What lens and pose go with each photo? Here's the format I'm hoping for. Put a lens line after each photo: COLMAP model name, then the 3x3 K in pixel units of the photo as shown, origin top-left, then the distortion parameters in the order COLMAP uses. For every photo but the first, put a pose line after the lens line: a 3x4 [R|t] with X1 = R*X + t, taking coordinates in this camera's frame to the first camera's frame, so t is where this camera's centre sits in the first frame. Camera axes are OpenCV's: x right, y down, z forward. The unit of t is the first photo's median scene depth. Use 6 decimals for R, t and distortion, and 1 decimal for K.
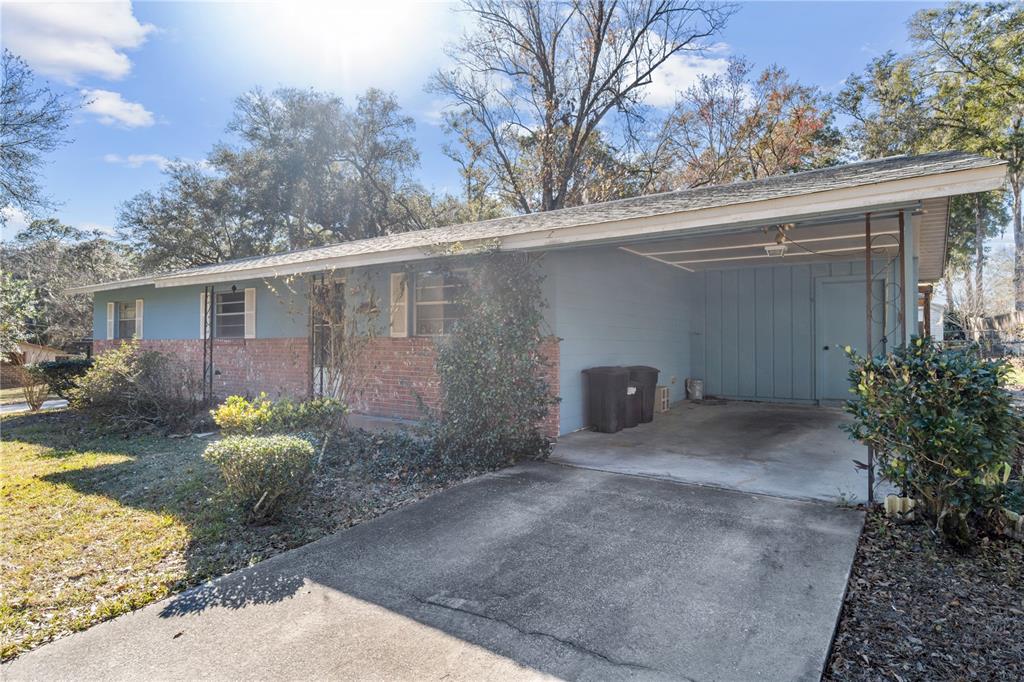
lens RADIAL K [[587.2, 0, 511.8], [0, 587.2, 339.1], [0, 0, 1]] dist [-0.001315, 0.001008]
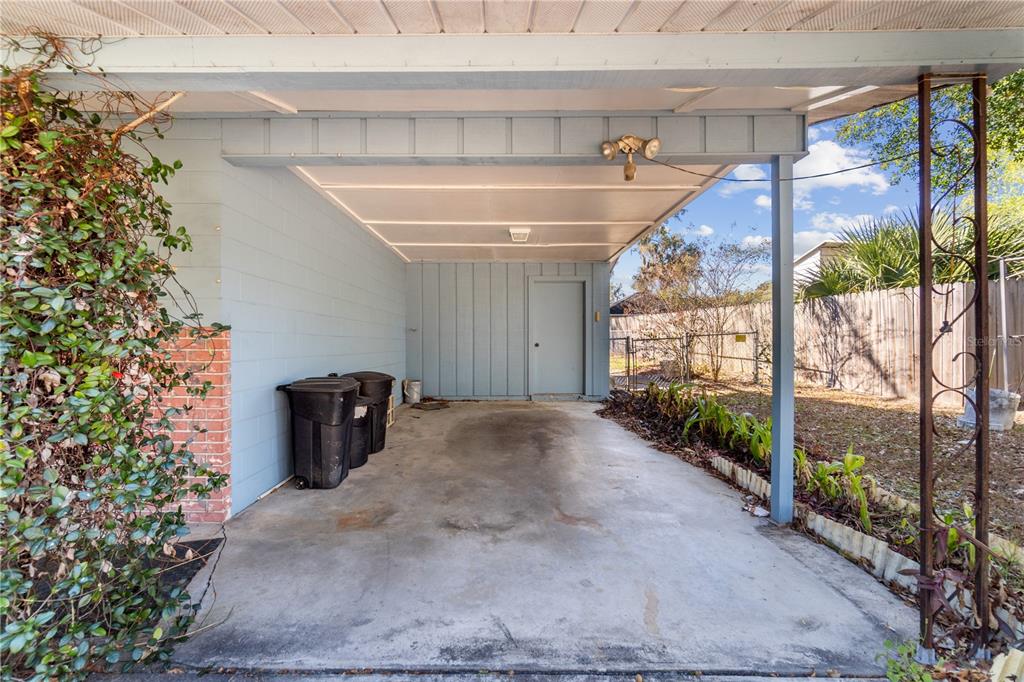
lens RADIAL K [[442.4, 0, 509.3], [0, 442.4, 342.7], [0, 0, 1]] dist [0.002006, -0.001367]
pose [[0.812270, -0.005934, 0.583251, 0.050089], [0.001452, 0.999966, 0.008151, 0.006210], [-0.583280, -0.005774, 0.812251, 0.493702]]
